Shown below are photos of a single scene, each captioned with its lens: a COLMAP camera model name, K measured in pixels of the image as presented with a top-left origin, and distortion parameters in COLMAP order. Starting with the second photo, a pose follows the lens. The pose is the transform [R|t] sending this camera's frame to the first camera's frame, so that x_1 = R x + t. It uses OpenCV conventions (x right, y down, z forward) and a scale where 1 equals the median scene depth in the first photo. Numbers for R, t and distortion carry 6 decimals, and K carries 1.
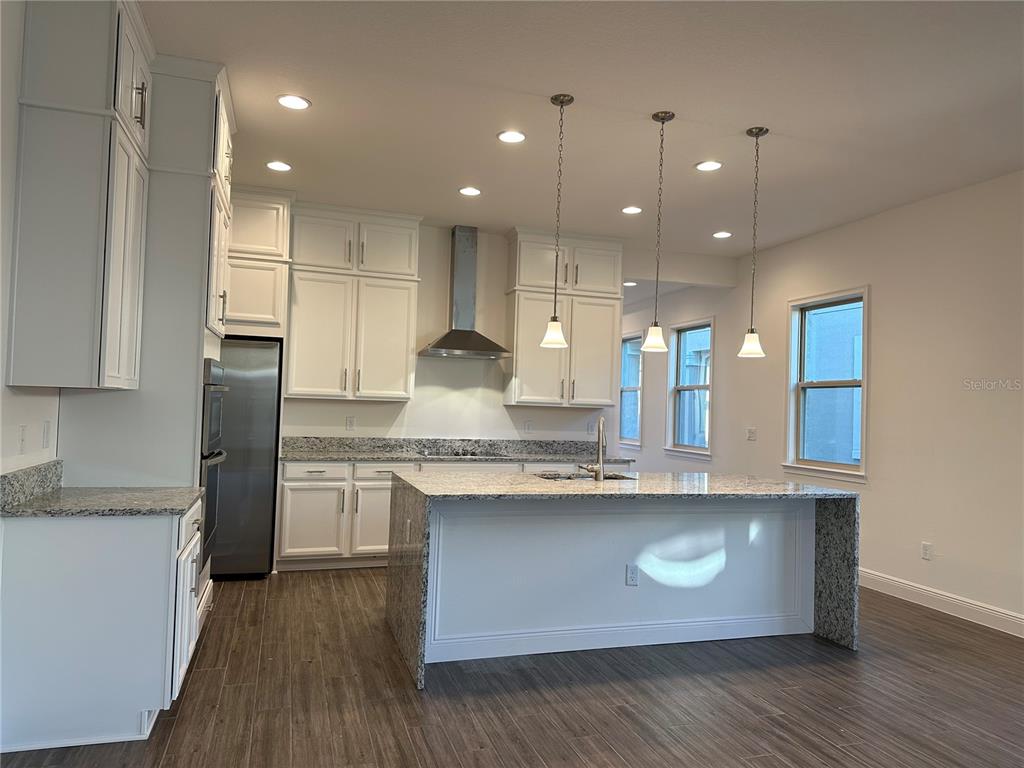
lens RADIAL K [[720.5, 0, 519.8], [0, 720.5, 383.8], [0, 0, 1]] dist [0.069451, -0.079464]
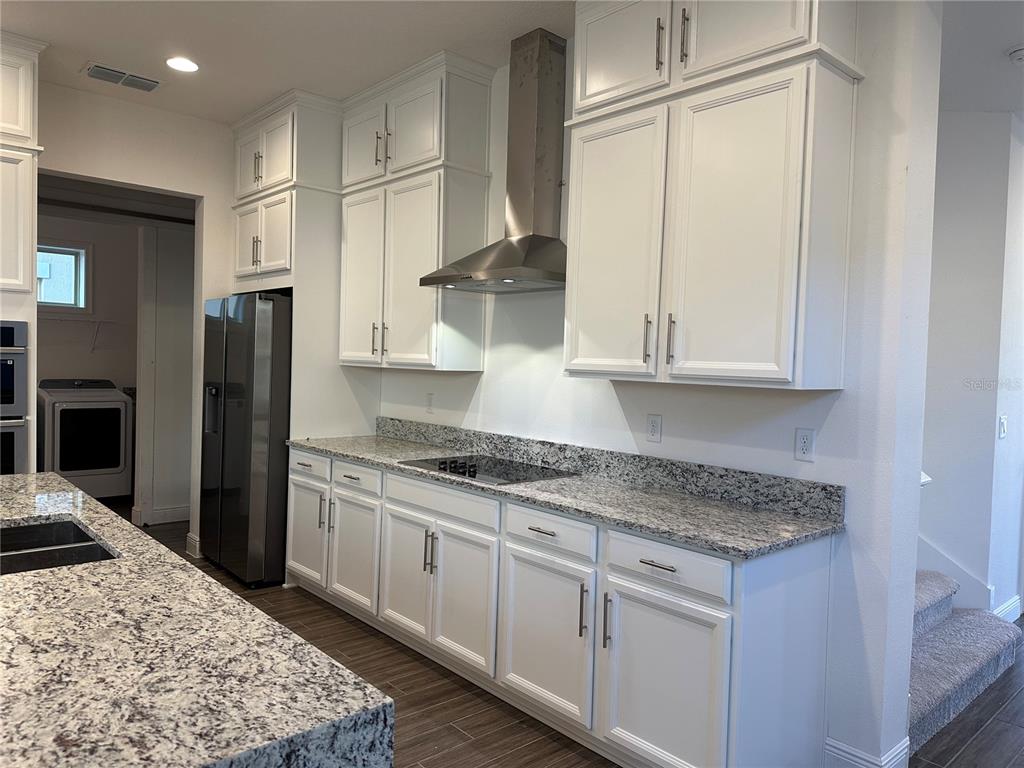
lens RADIAL K [[720.5, 0, 514.4], [0, 720.5, 383.1], [0, 0, 1]] dist [0.069451, -0.079464]
pose [[0.400336, 0.010437, -0.916309, 0.503317], [0.011261, 0.999804, 0.016308, 0.031216], [0.916299, -0.016847, 0.400140, 0.960481]]
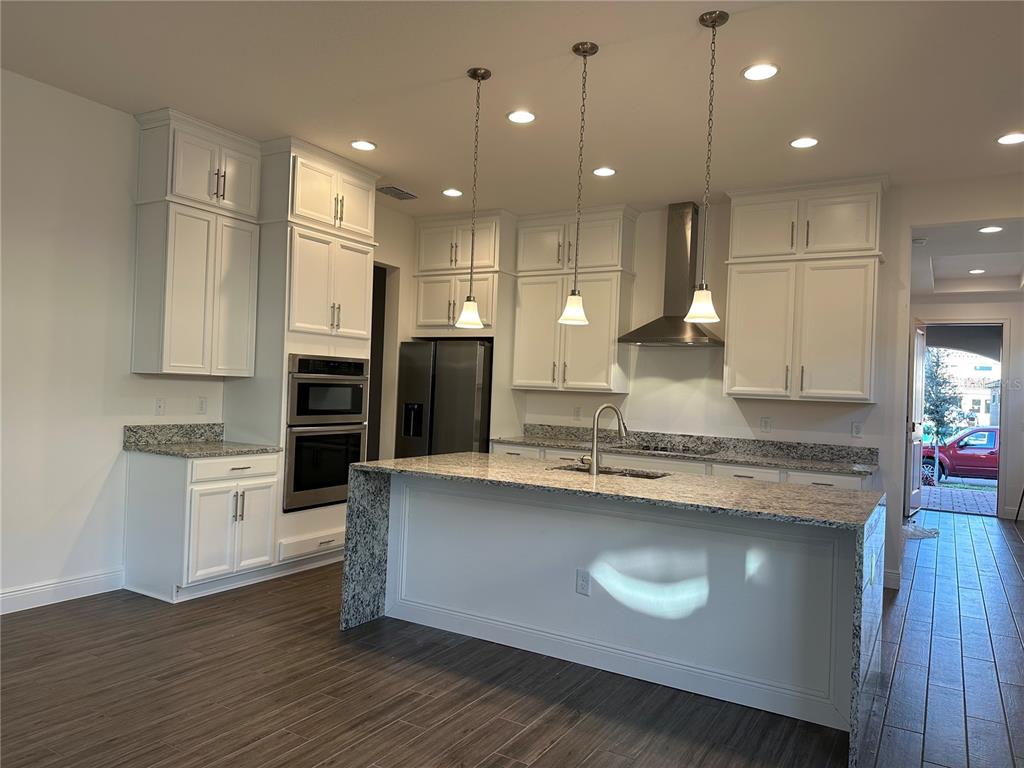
lens RADIAL K [[720.5, 0, 502.9], [0, 720.5, 379.8], [0, 0, 1]] dist [0.069451, -0.079464]
pose [[0.656650, -0.015722, -0.754032, 0.583306], [0.004698, 0.999849, -0.016756, 0.026771], [0.754181, 0.007460, 0.656624, 0.275784]]
